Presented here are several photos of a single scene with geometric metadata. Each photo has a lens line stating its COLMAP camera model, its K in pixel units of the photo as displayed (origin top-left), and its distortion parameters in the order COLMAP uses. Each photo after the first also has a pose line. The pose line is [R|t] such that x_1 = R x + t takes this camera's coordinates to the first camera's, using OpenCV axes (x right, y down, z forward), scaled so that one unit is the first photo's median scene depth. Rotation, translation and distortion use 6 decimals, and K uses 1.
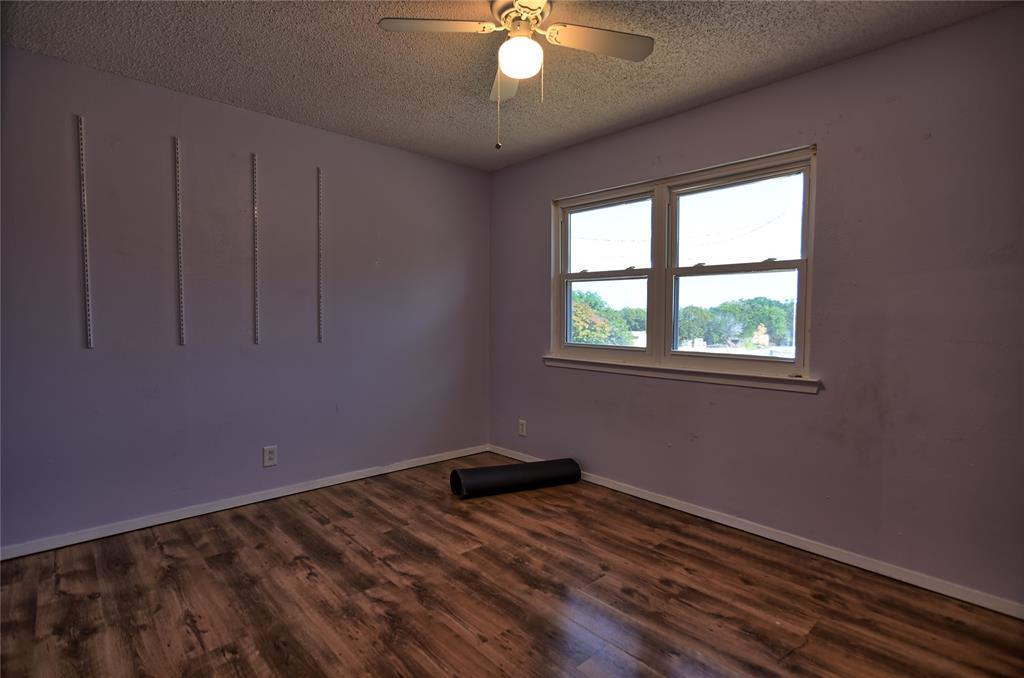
lens RADIAL K [[494.6, 0, 510.0], [0, 494.6, 334.4], [0, 0, 1]] dist [-0.025673, 0.013065]
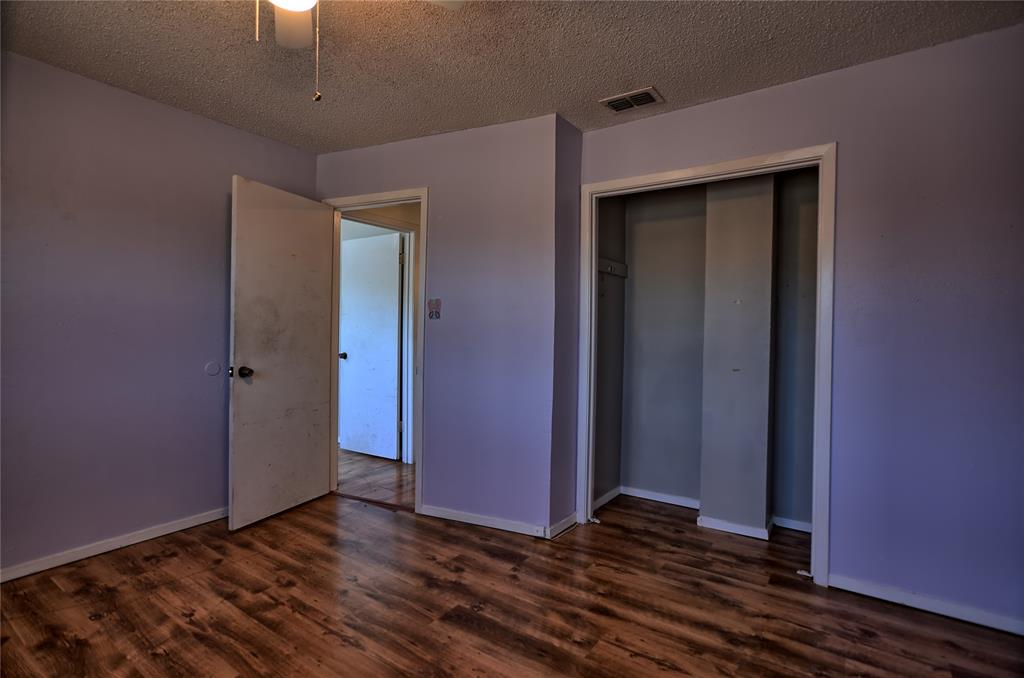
lens RADIAL K [[494.6, 0, 507.1], [0, 494.6, 337.5], [0, 0, 1]] dist [-0.025673, 0.013065]
pose [[-0.979382, -0.026453, -0.200276, -0.119794], [-0.034708, 0.998682, 0.037815, -0.040339], [0.199012, 0.043986, -0.979009, 1.354252]]
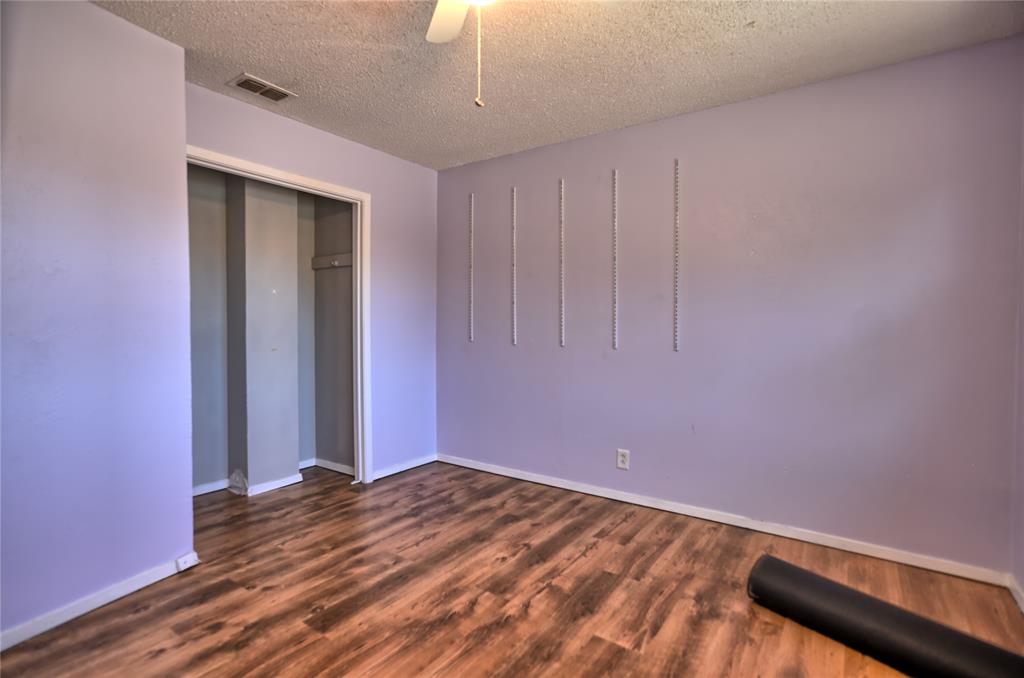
lens RADIAL K [[494.6, 0, 514.0], [0, 494.6, 340.7], [0, 0, 1]] dist [-0.025673, 0.013065]
pose [[0.209131, 0.024086, -0.977591, 0.577016], [-0.036162, 0.999203, 0.016882, -0.010271], [0.977219, 0.031821, 0.209836, 0.688260]]
